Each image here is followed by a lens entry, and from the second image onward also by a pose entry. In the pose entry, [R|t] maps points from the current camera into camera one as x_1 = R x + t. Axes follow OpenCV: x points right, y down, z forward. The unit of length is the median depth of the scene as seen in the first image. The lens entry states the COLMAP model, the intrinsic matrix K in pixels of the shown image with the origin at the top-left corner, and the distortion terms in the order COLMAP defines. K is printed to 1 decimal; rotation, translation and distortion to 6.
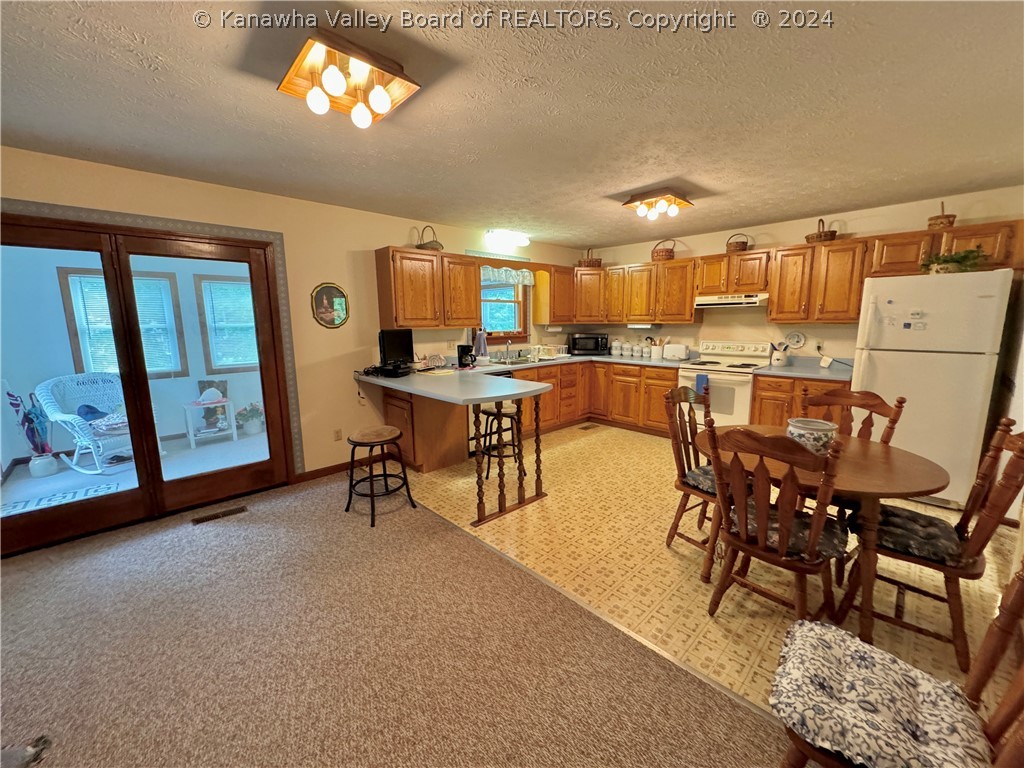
lens RADIAL K [[410.4, 0, 512.0], [0, 410.4, 384.0], [0, 0, 1]] dist [0.002358, -0.000370]
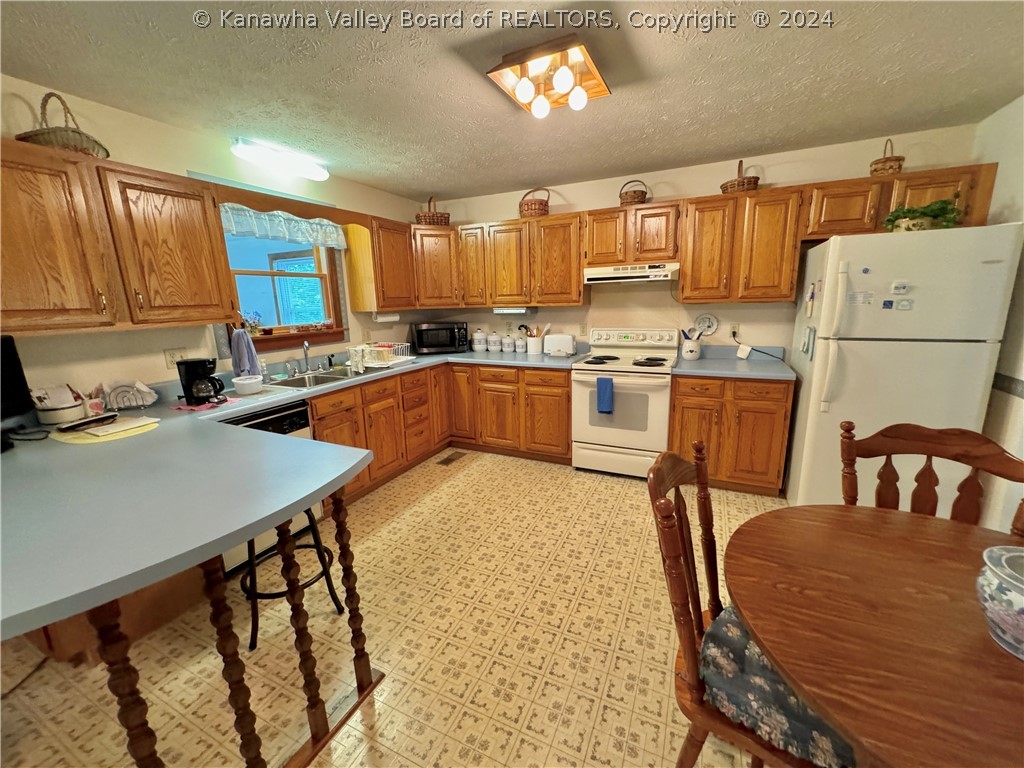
lens RADIAL K [[410.4, 0, 512.0], [0, 410.4, 384.0], [0, 0, 1]] dist [0.002358, -0.000370]
pose [[0.935853, -0.087655, 0.341315, 0.063969], [0.072162, 0.995714, 0.057852, -0.059522], [-0.344923, -0.029511, 0.938167, 0.353760]]
